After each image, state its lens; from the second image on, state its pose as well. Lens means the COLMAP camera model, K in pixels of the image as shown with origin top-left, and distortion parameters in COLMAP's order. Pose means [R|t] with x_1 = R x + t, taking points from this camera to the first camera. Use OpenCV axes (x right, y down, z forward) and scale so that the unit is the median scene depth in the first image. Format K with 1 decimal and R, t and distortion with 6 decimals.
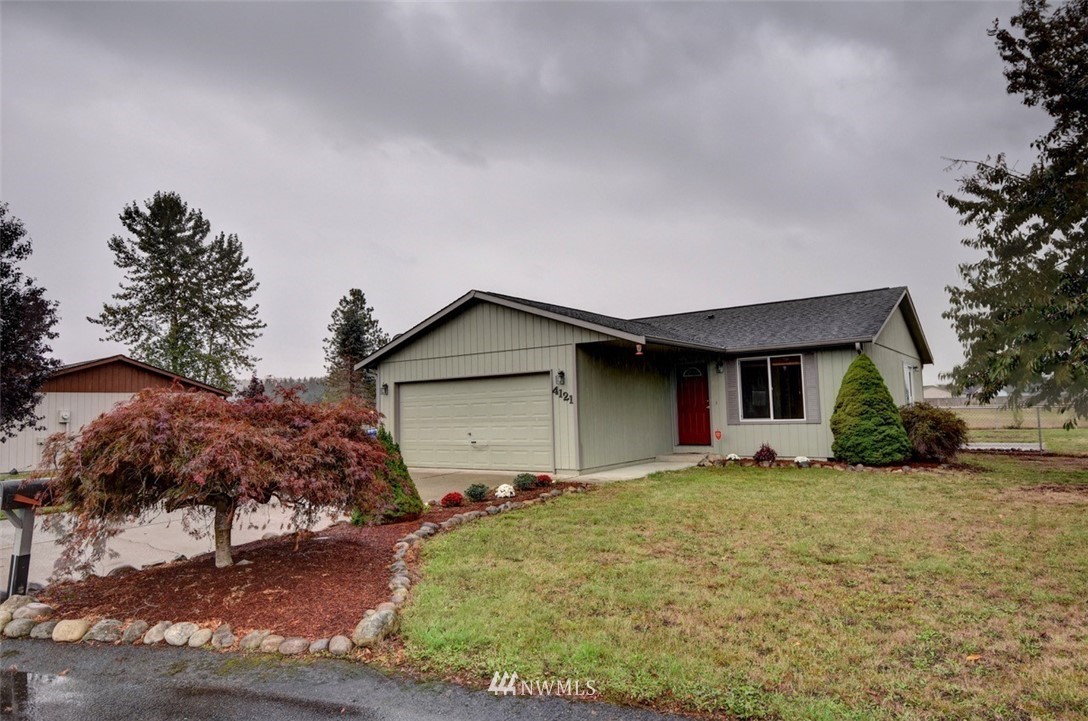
lens RADIAL K [[587.8, 0, 545.9], [0, 587.8, 361.0], [0, 0, 1]] dist [0.003031, -0.051271]
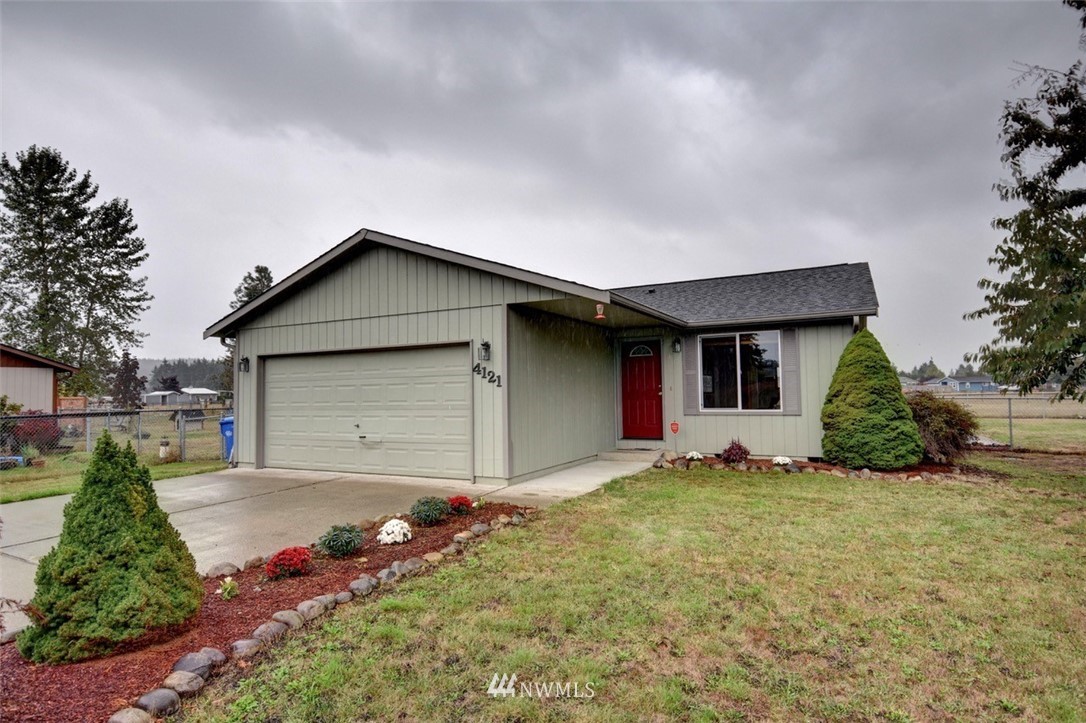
lens RADIAL K [[586.7, 0, 544.9], [0, 586.7, 362.0], [0, 0, 1]] dist [0.003031, -0.051271]
pose [[0.989268, 0.019769, 0.144770, -0.005129], [-0.023828, 0.999369, 0.026358, 0.018643], [-0.144157, -0.029525, 0.989114, 0.239915]]
